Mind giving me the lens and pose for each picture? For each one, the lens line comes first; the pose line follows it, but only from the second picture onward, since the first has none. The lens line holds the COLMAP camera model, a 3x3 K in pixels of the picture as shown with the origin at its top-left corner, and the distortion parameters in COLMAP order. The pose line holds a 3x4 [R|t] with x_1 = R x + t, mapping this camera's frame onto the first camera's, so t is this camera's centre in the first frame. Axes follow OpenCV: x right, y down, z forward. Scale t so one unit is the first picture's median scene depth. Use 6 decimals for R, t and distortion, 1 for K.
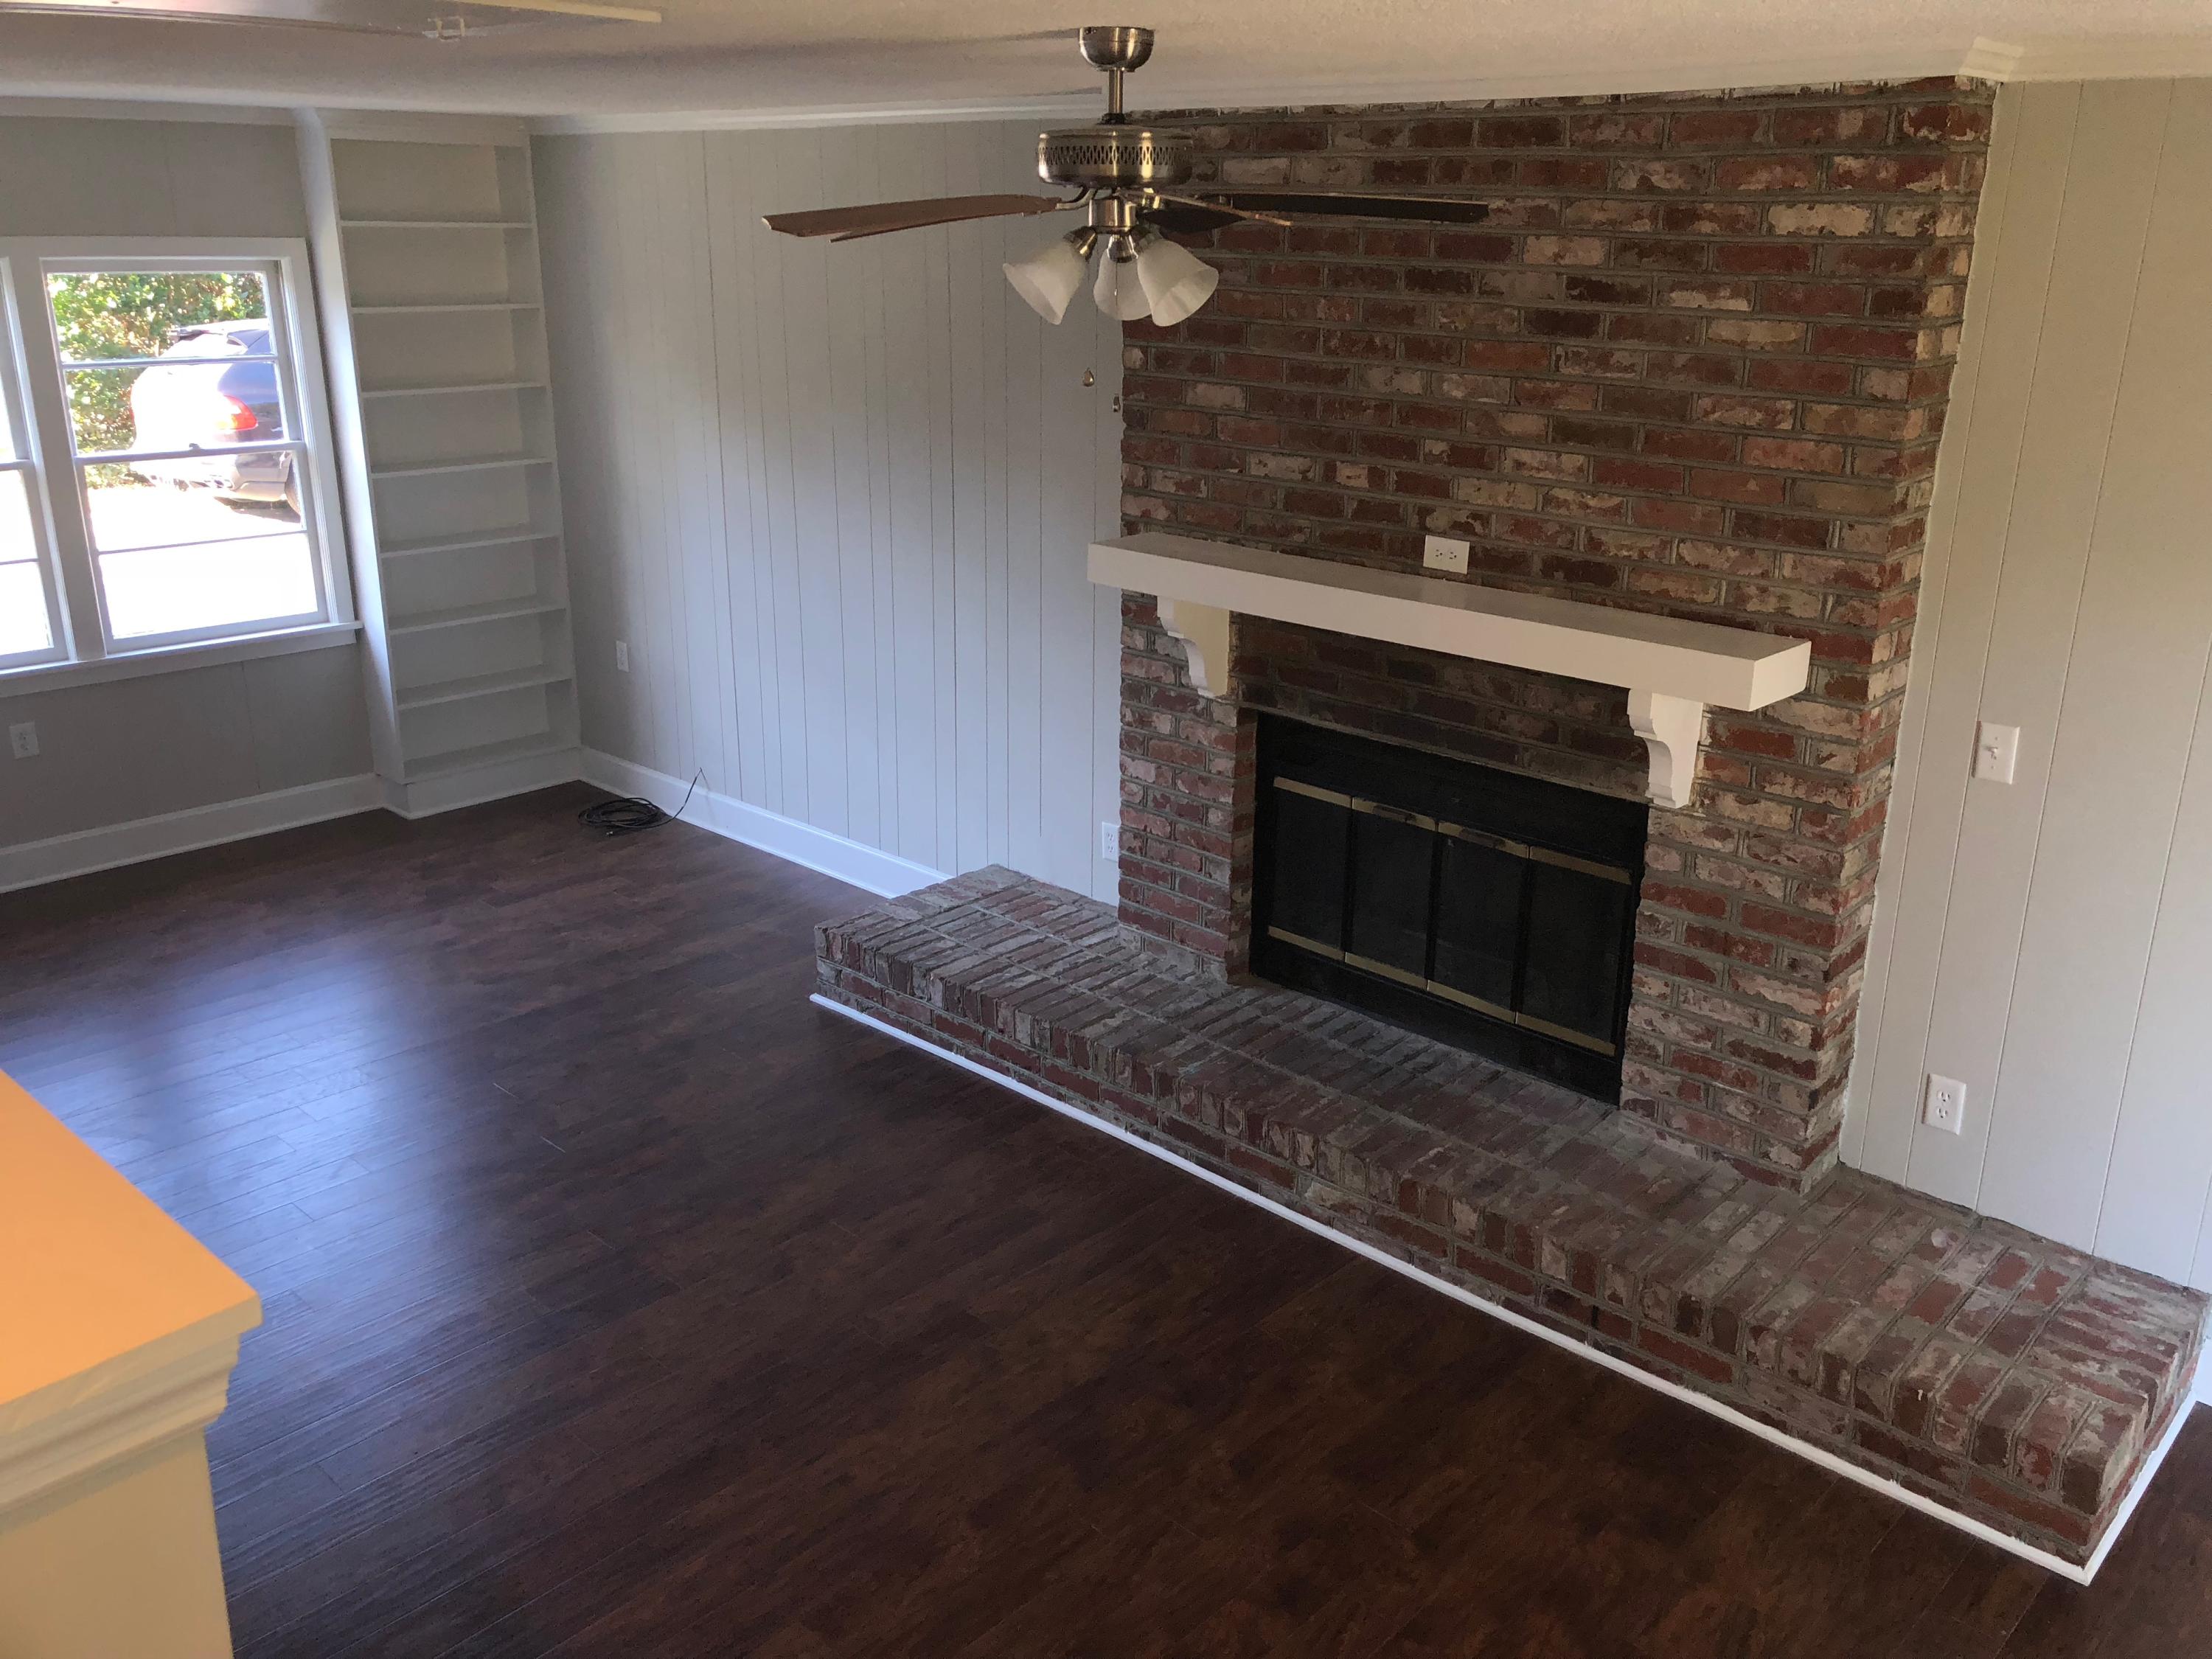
lens RADIAL K [[1785.7, 0, 1106.0], [0, 1785.7, 829.5], [0, 0, 1]] dist [0.021774, -0.000143]
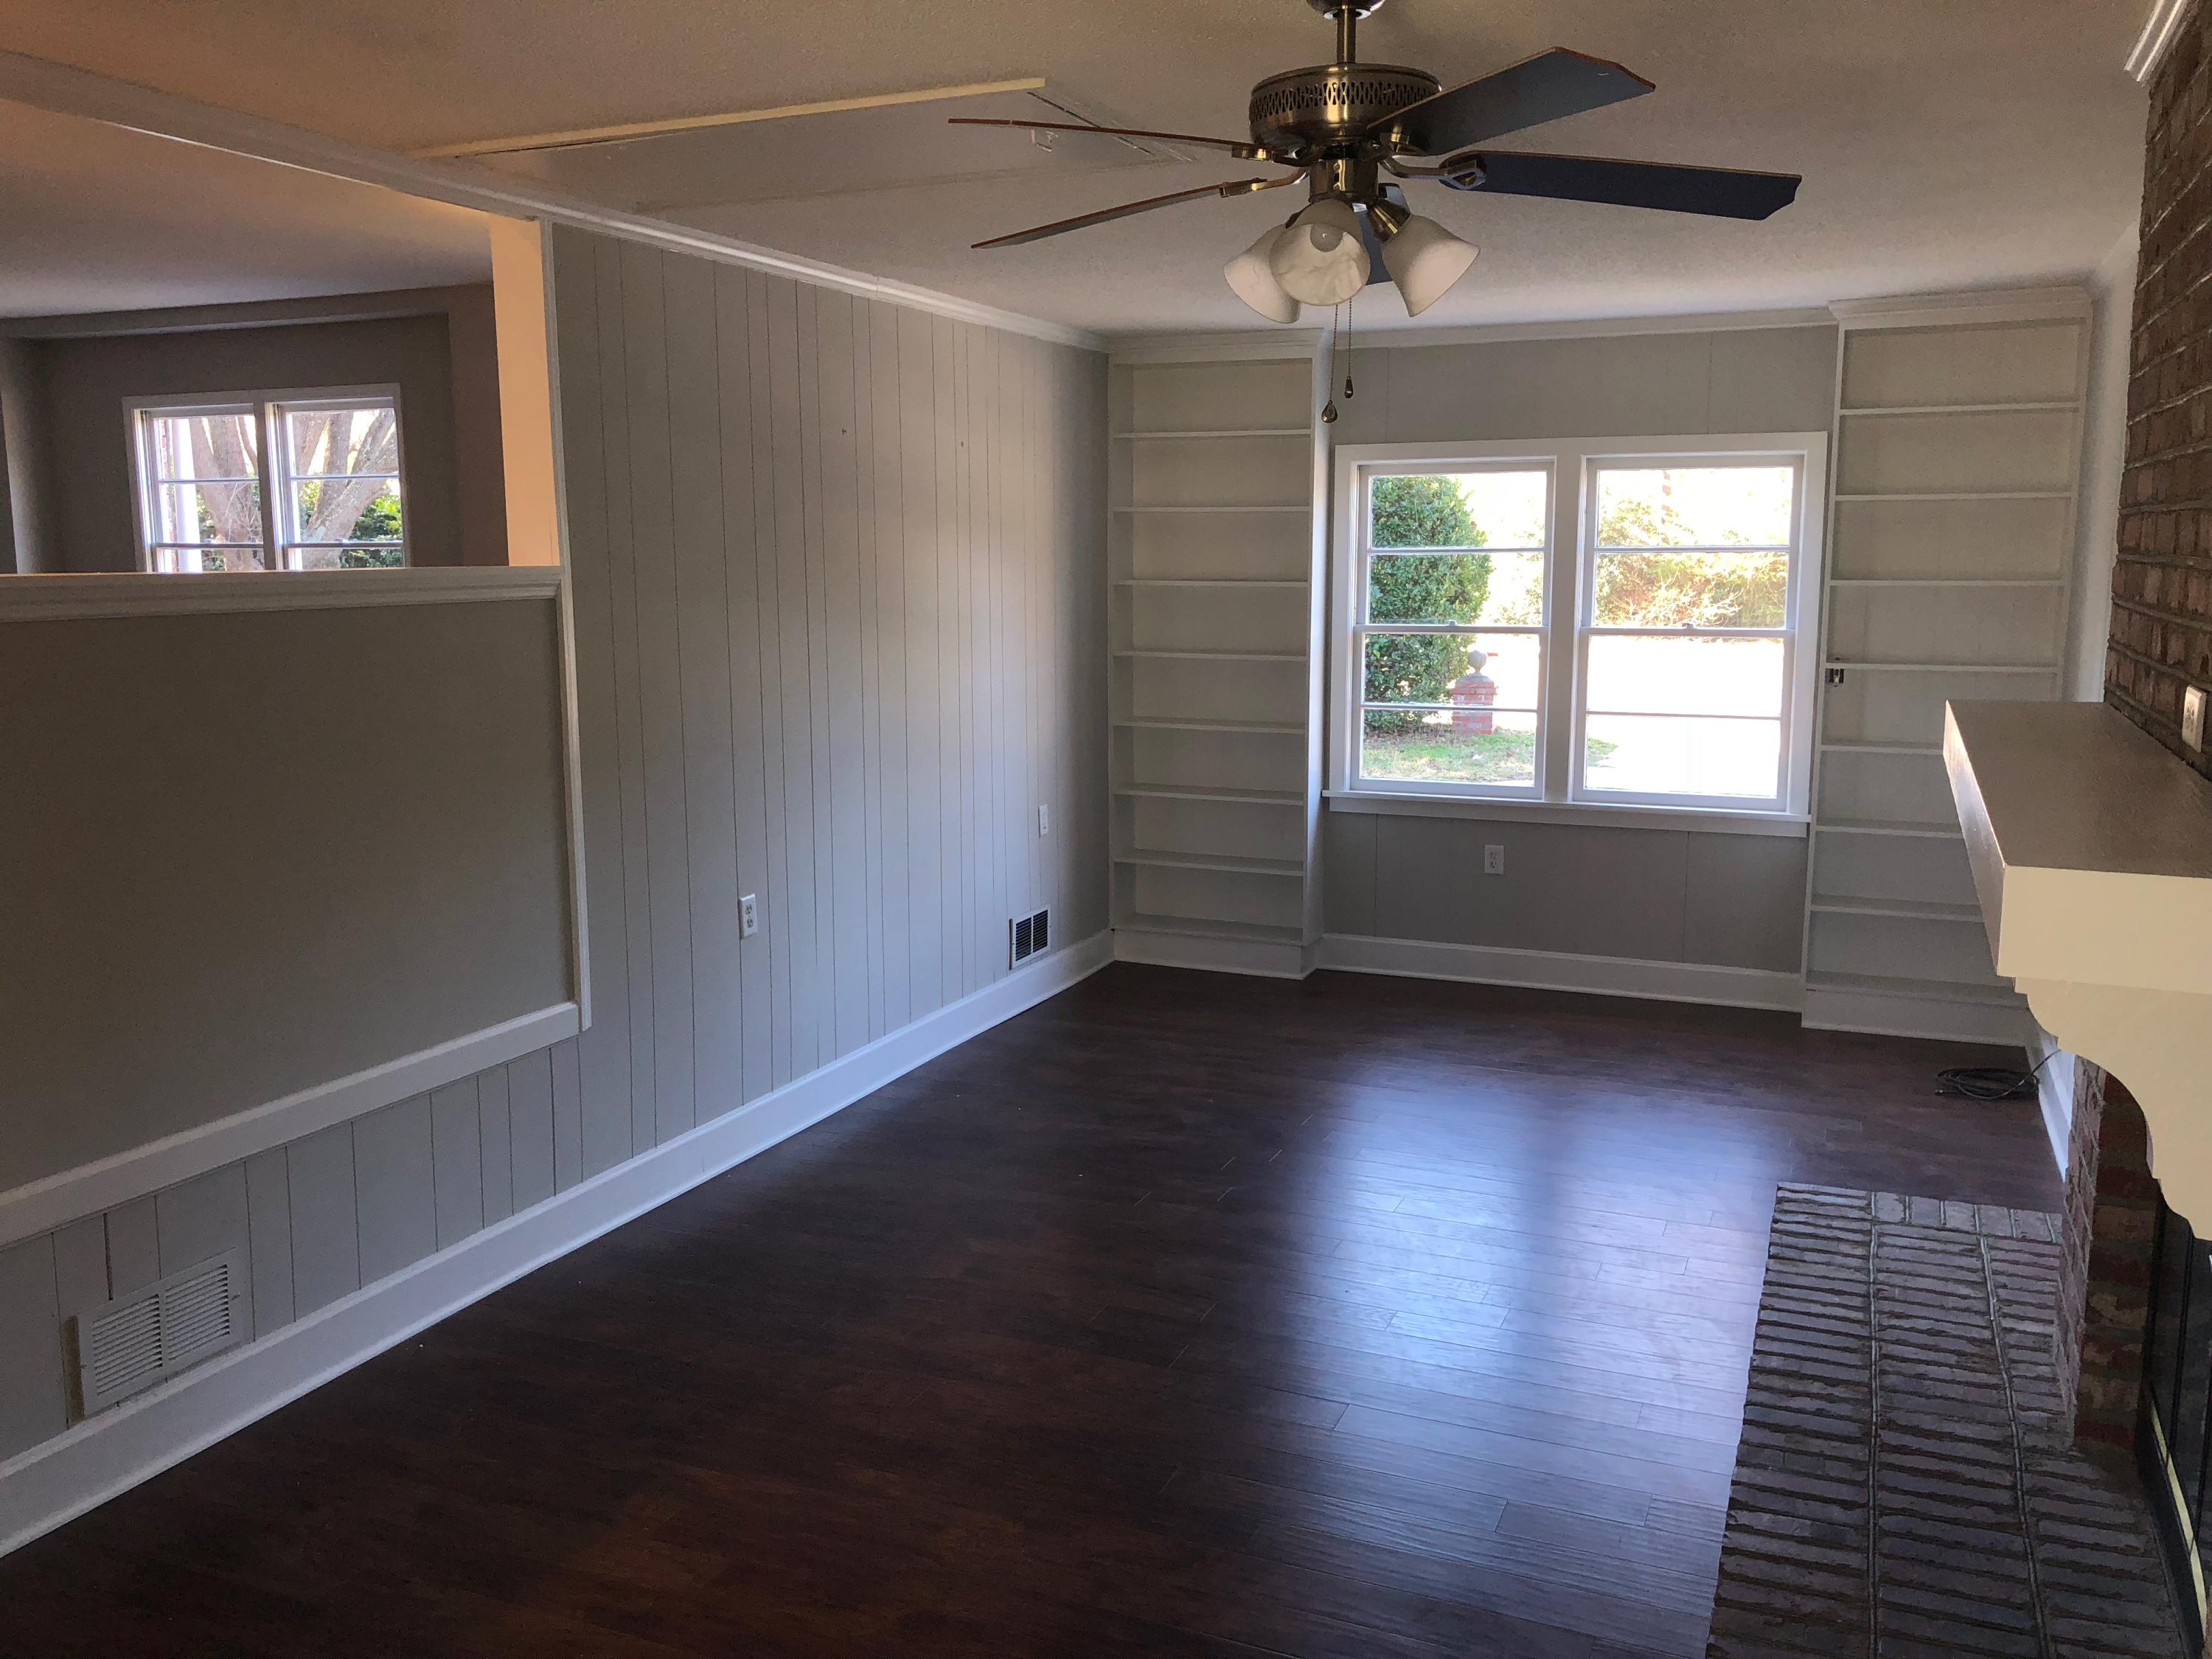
lens RADIAL K [[1785.7, 0, 1106.0], [0, 1785.7, 829.5], [0, 0, 1]] dist [0.021774, -0.000143]
pose [[0.323185, 0.126499, -0.937843, 0.408183], [-0.294824, 0.955163, 0.027238, -0.025342], [0.899239, 0.267696, 0.345990, 0.366795]]
